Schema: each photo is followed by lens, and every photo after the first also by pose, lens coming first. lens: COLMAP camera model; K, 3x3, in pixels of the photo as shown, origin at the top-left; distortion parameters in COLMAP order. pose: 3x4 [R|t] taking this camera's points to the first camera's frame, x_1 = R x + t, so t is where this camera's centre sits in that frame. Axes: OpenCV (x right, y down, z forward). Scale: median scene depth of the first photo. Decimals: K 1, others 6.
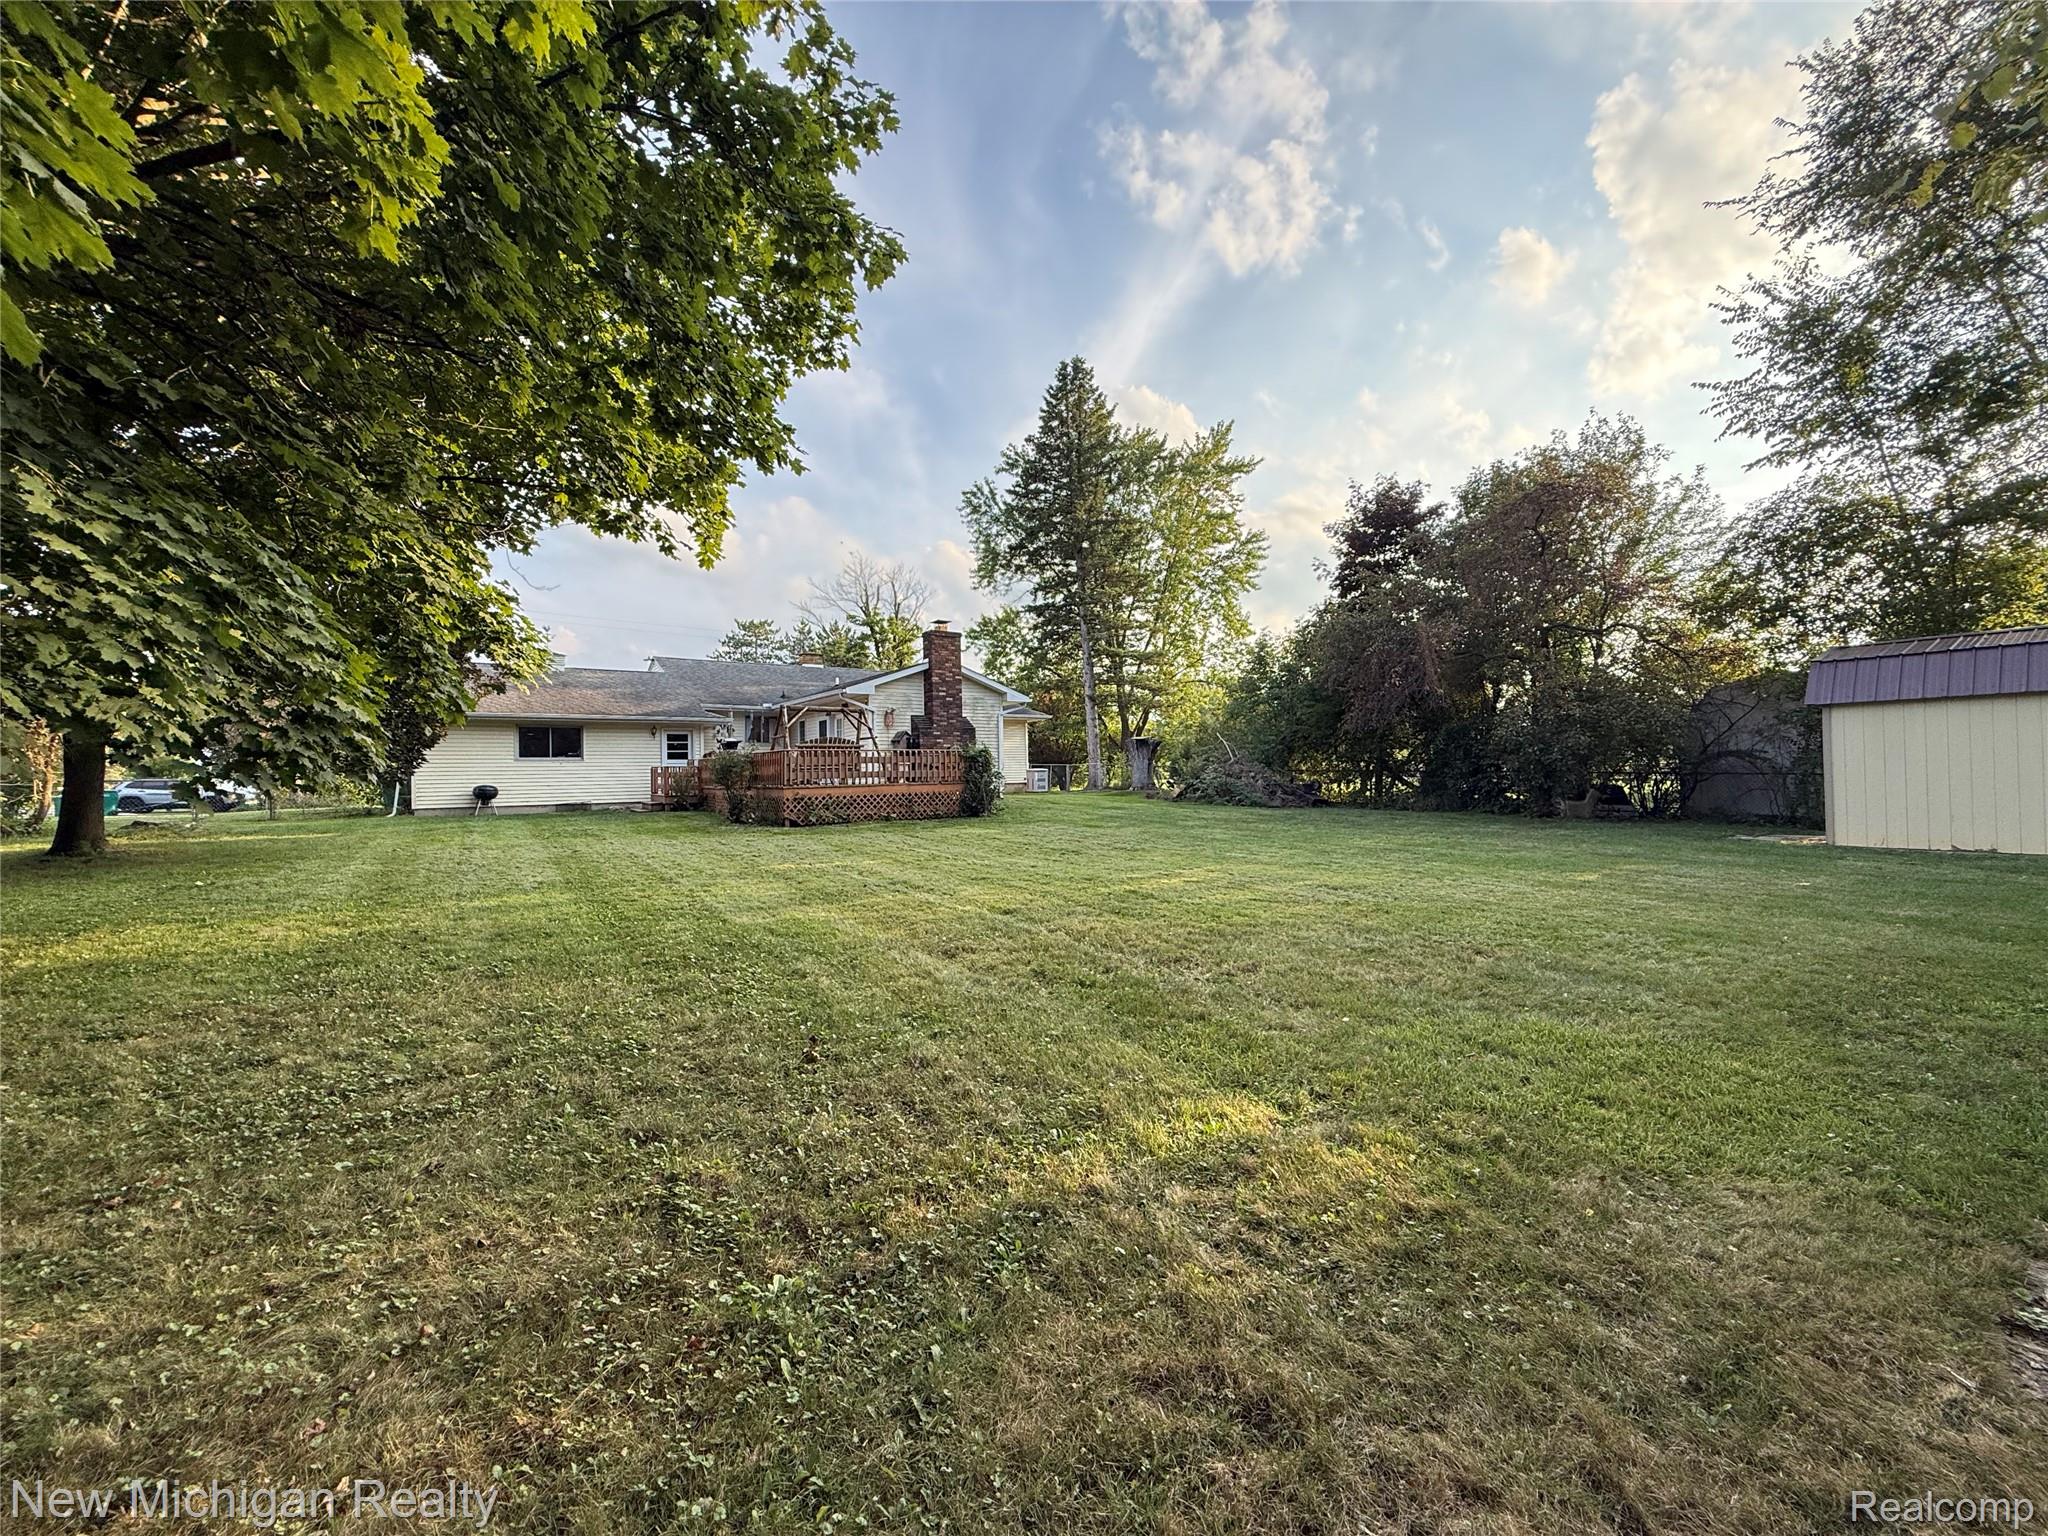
lens RADIAL K [[819.5, 0, 1025.2], [0, 819.5, 762.8], [0, 0, 1]] dist [0.000955, -0.000087]
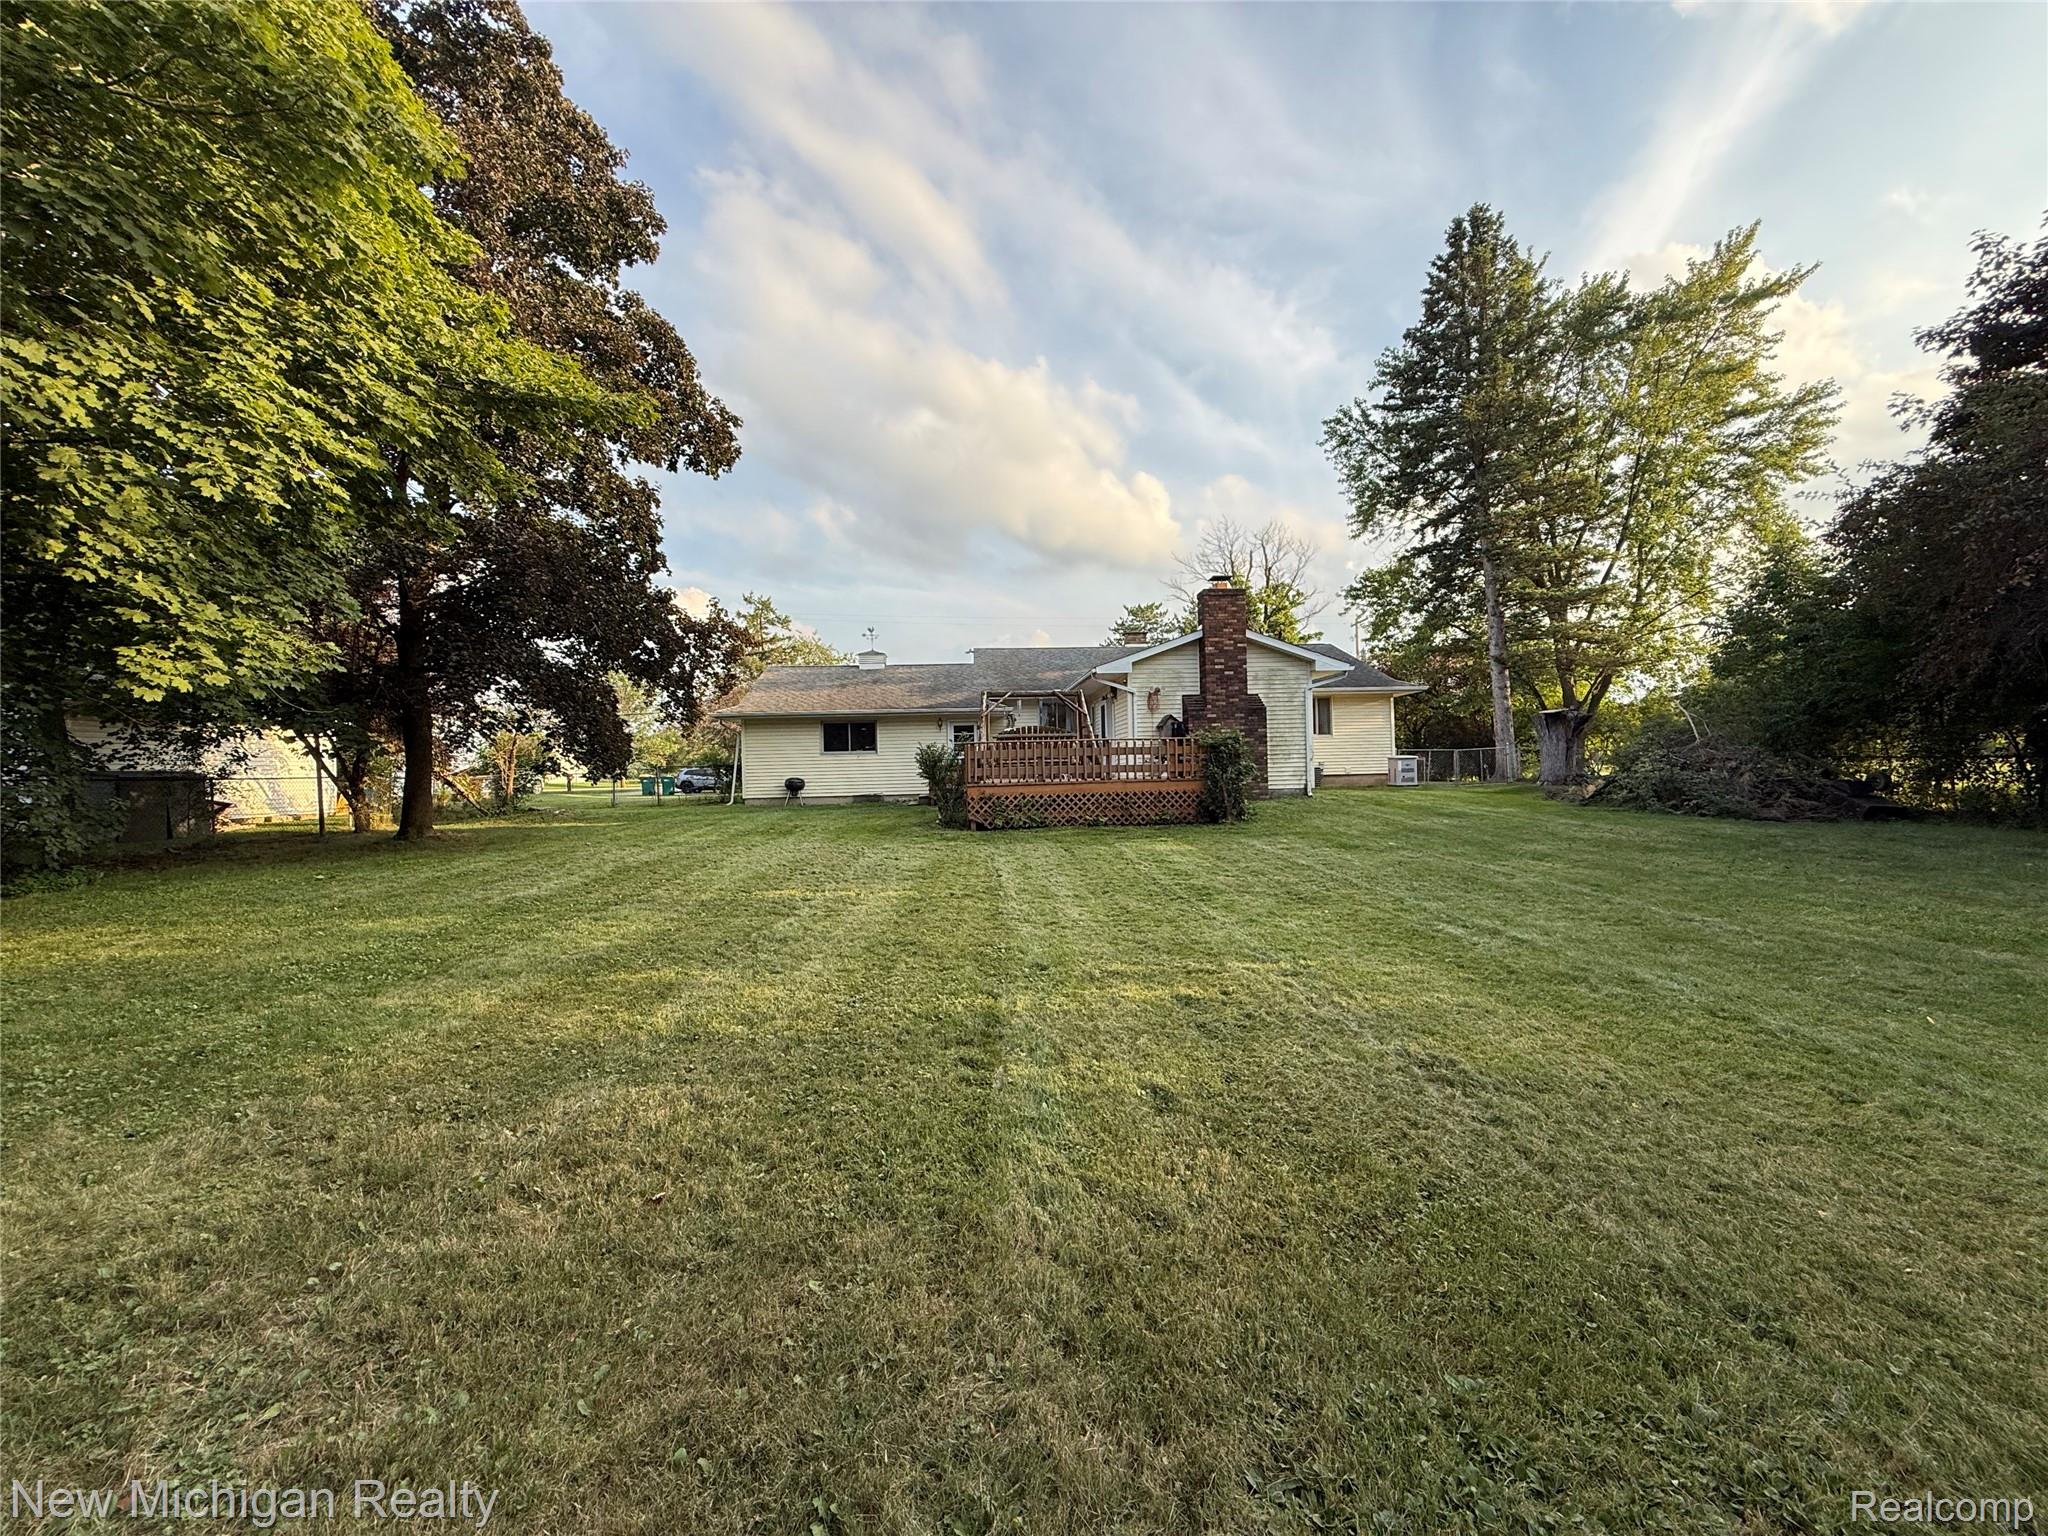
lens RADIAL K [[819.5, 0, 1025.2], [0, 819.5, 762.8], [0, 0, 1]] dist [0.000955, -0.000087]
pose [[0.852786, -0.003495, -0.522248, 0.100641], [0.013756, 0.999781, 0.015771, -0.003231], [0.522079, -0.020634, 0.852648, 0.134231]]
